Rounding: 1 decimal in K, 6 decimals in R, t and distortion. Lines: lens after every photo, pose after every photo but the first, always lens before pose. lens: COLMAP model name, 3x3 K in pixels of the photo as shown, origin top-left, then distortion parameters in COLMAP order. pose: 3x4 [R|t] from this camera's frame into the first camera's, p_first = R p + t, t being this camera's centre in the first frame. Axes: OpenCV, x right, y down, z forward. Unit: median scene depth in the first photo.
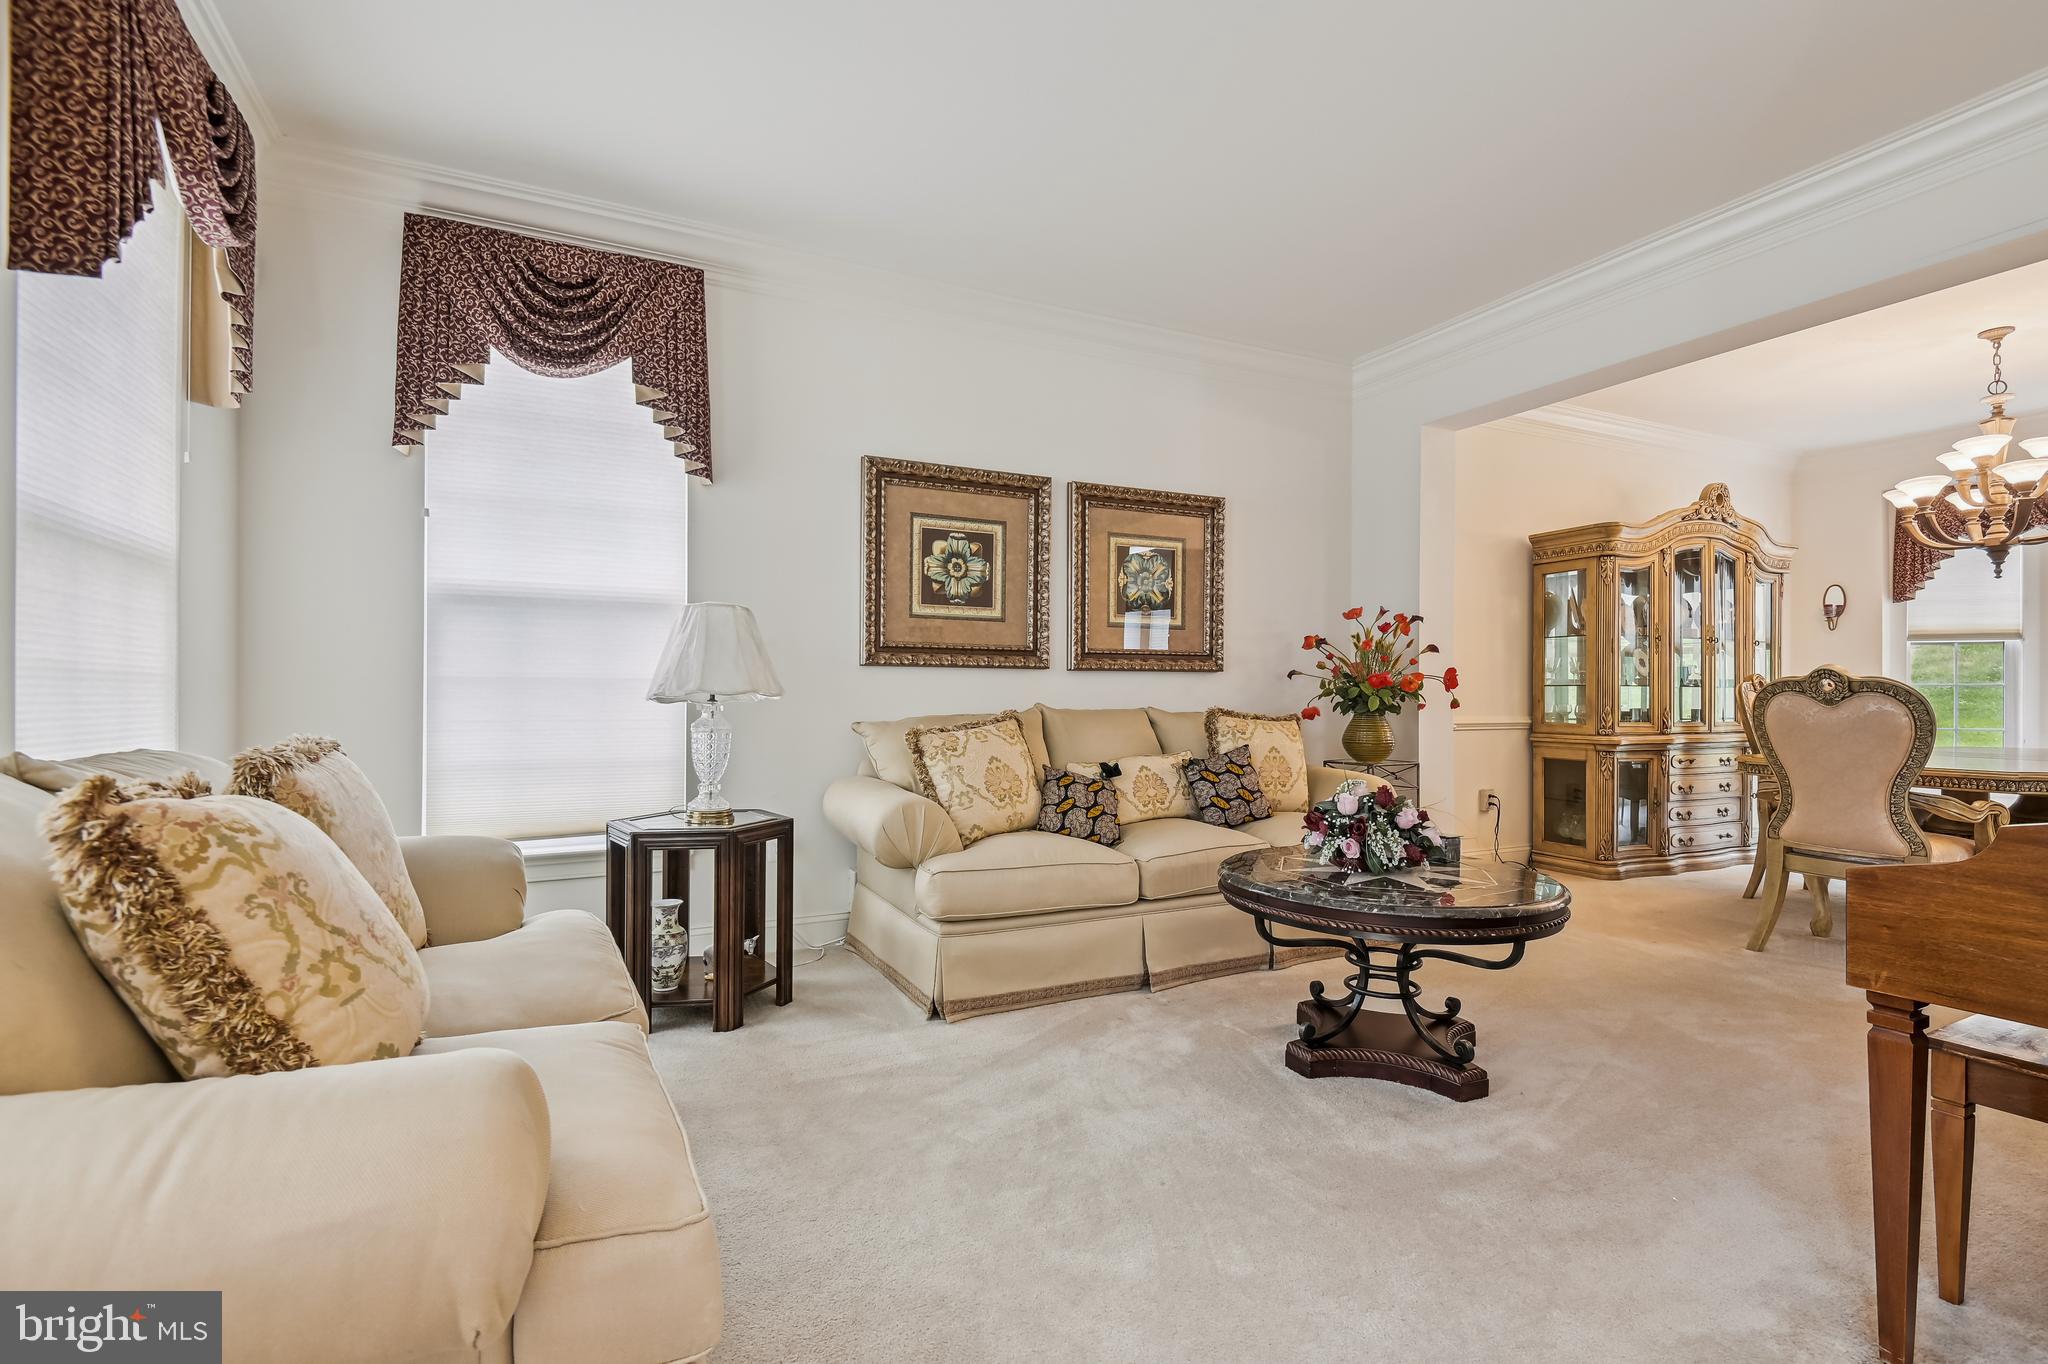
lens RADIAL K [[941.8, 0, 1030.7], [0, 941.8, 683.7], [0, 0, 1]] dist [0.000202, -0.000364]
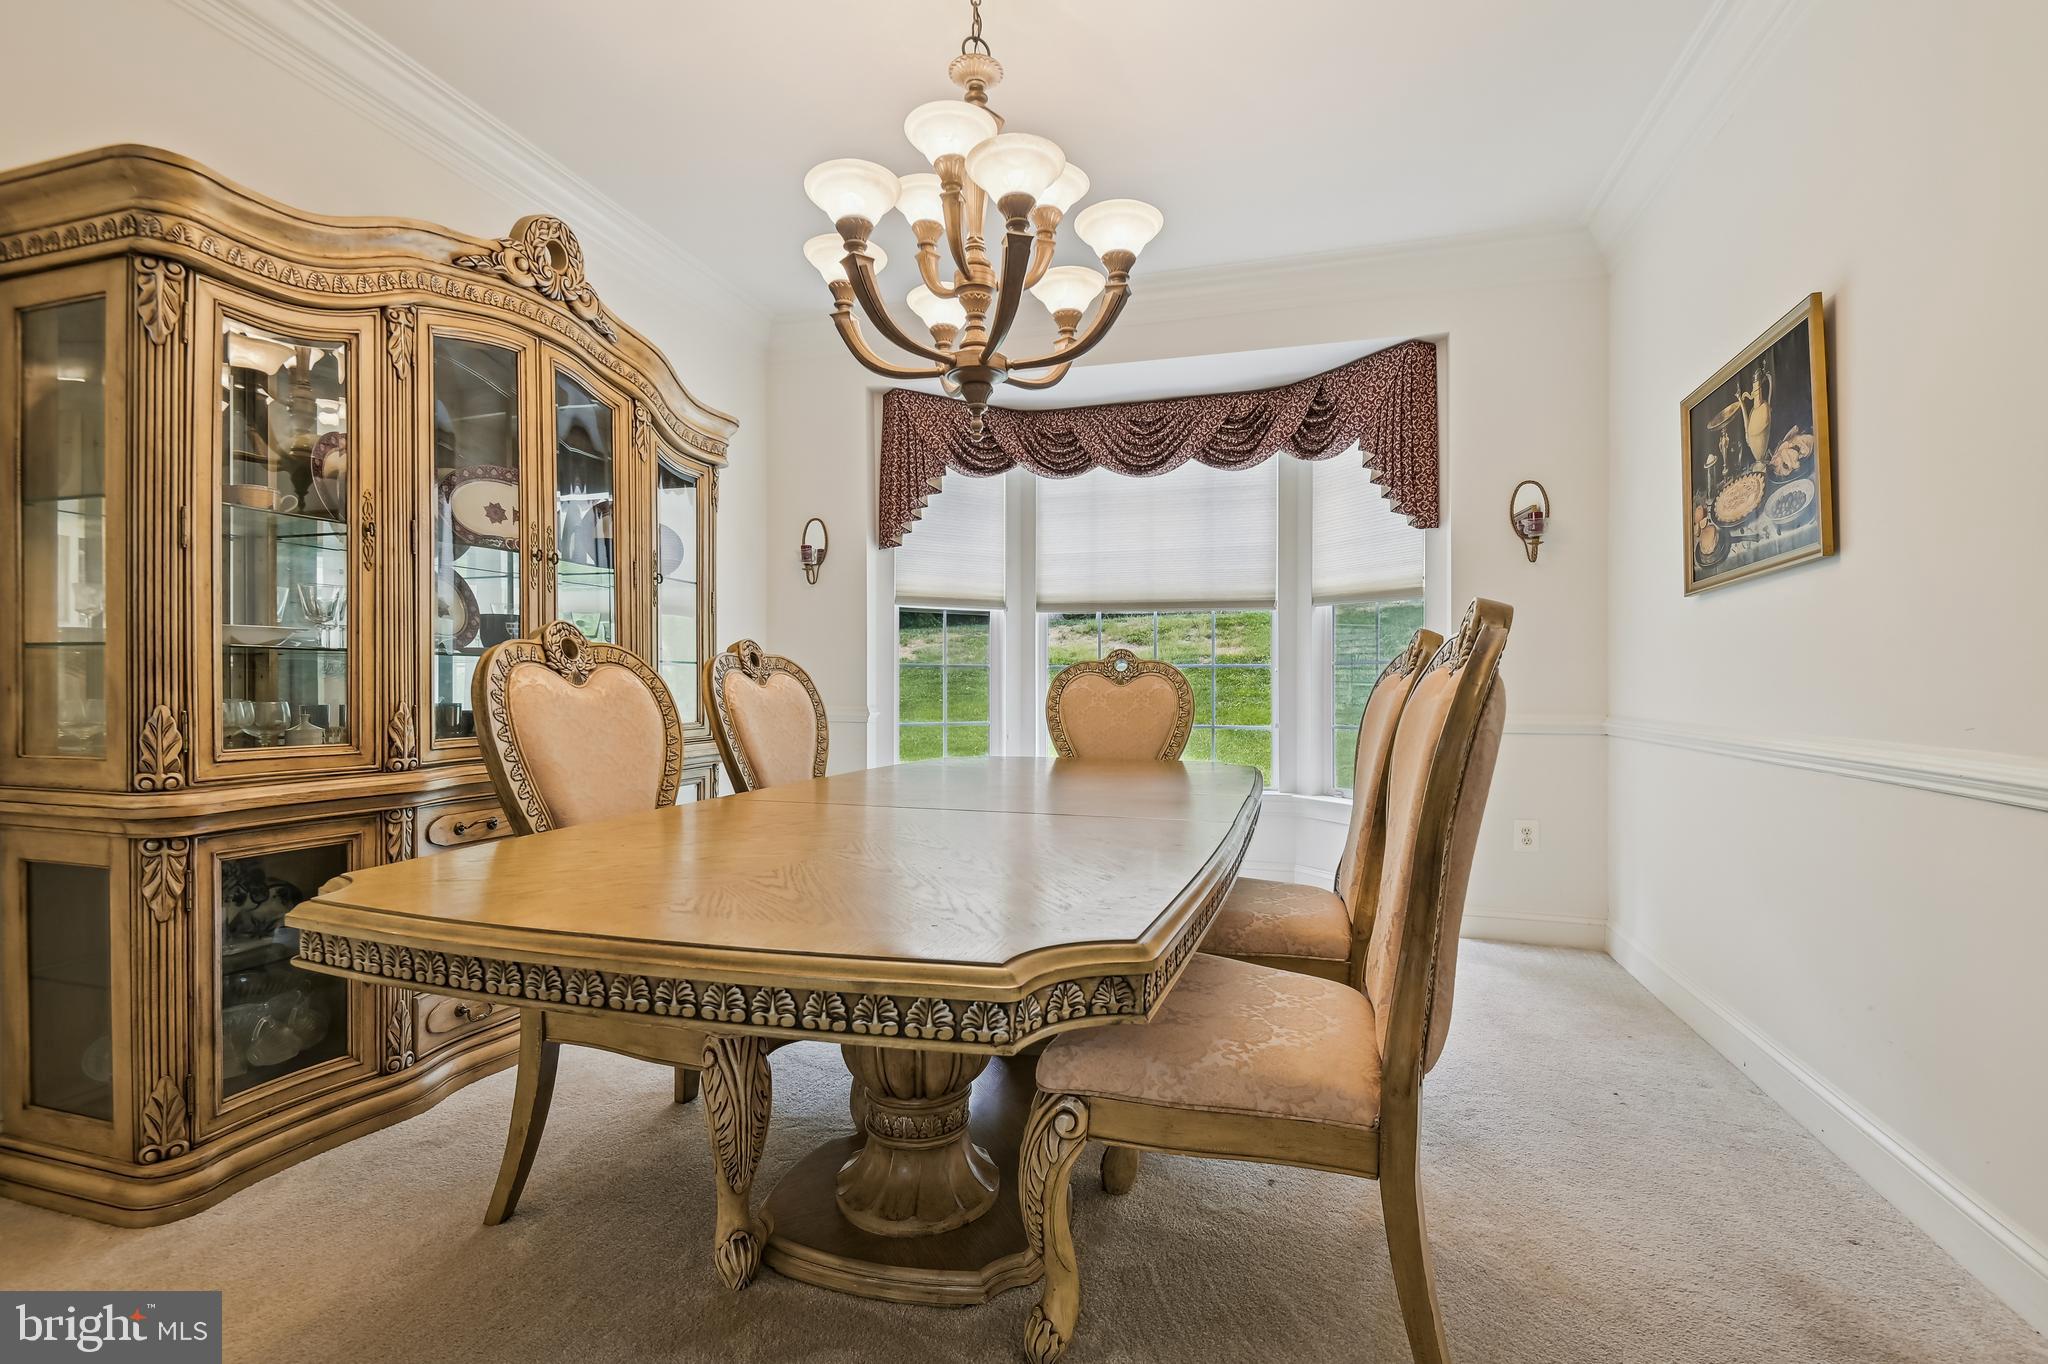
lens RADIAL K [[941.8, 0, 1022.4], [0, 941.8, 683.9], [0, 0, 1]] dist [0.000202, -0.000364]
pose [[0.675142, -0.003119, 0.737681, 0.541737], [0.001185, 0.999994, 0.003144, 0.014832], [-0.737687, -0.001249, 0.675142, 0.514971]]
